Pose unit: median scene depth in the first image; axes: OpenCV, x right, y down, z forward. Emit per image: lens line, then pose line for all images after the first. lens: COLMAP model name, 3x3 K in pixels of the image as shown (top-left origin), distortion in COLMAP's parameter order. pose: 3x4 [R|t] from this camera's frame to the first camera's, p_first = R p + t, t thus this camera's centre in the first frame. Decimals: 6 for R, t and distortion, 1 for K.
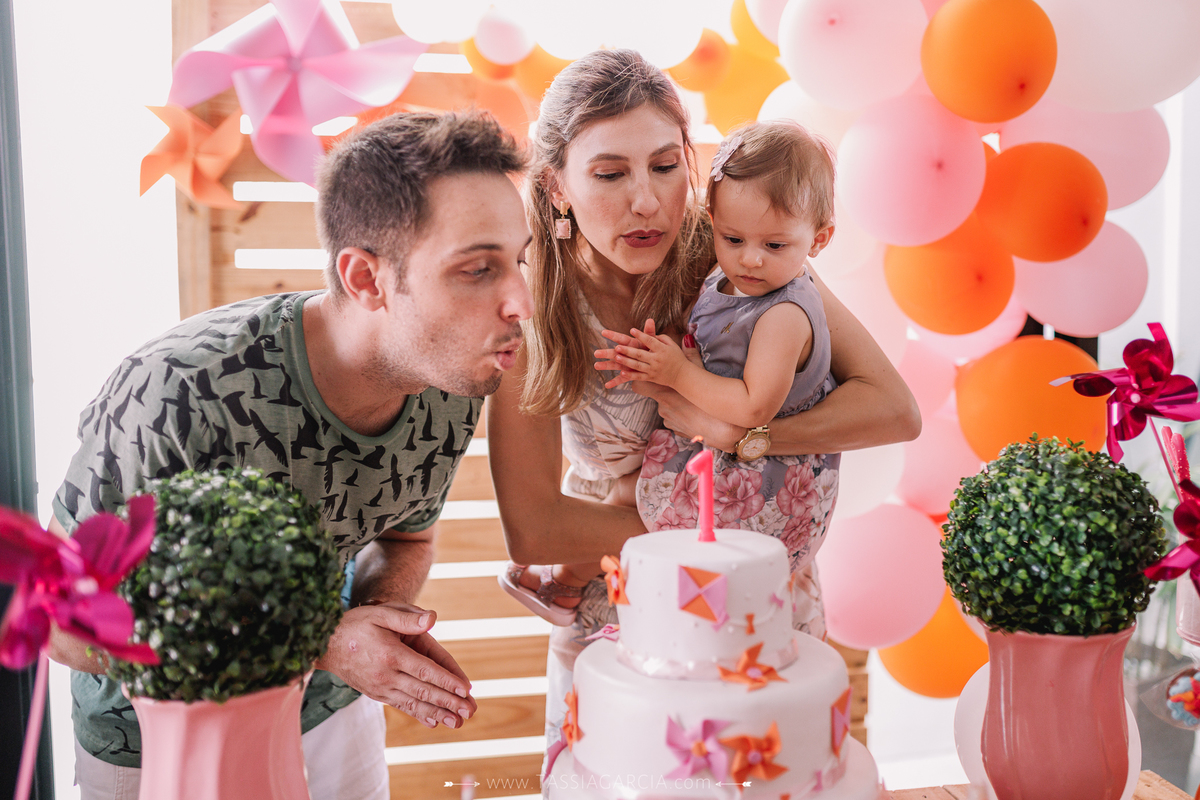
lens RADIAL K [[1257.9, 0, 673.9], [0, 1257.9, 396.2], [0, 0, 1]] dist [-0.010574, -0.019417]
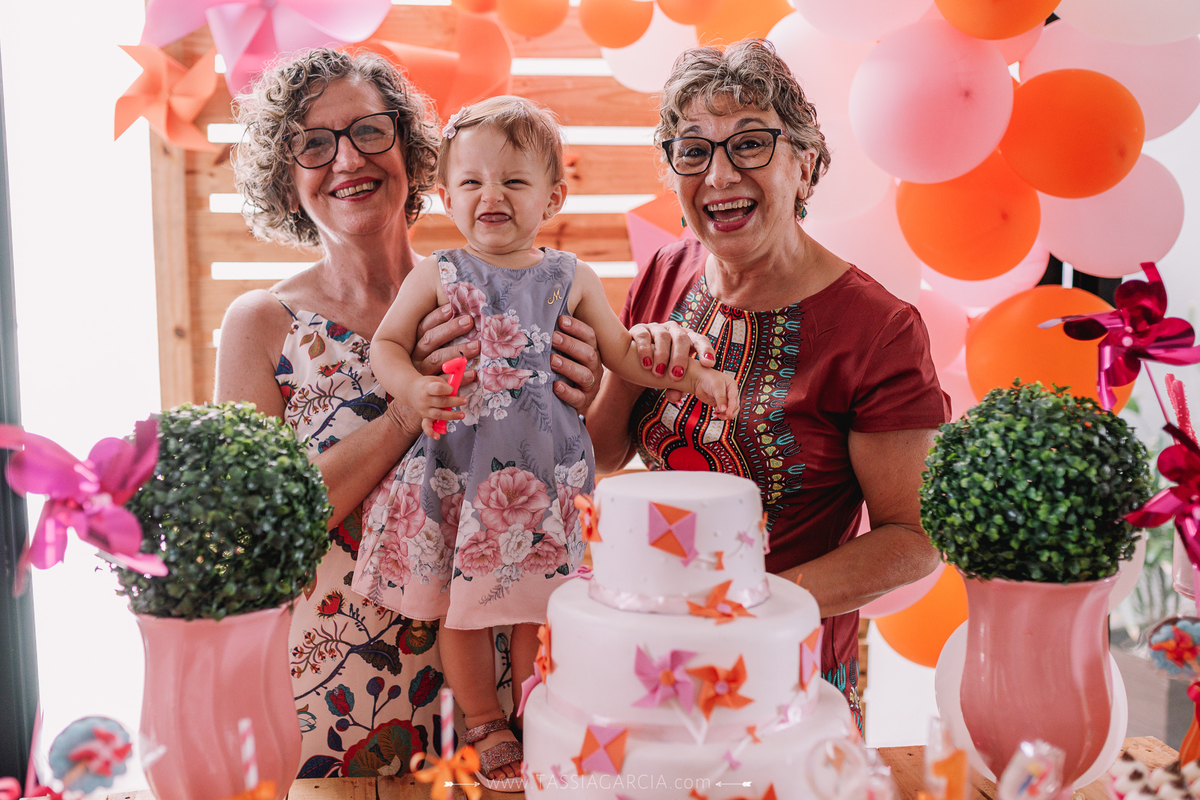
lens RADIAL K [[1406.9, 0, 548.0], [0, 1406.9, 397.5], [0, 0, 1]] dist [0.013883, 0.014279]
pose [[0.995914, 0.005923, -0.090116, 0.022767], [-0.002976, 0.999457, 0.032802, 0.010054], [0.090261, -0.032400, 0.995391, -0.138016]]
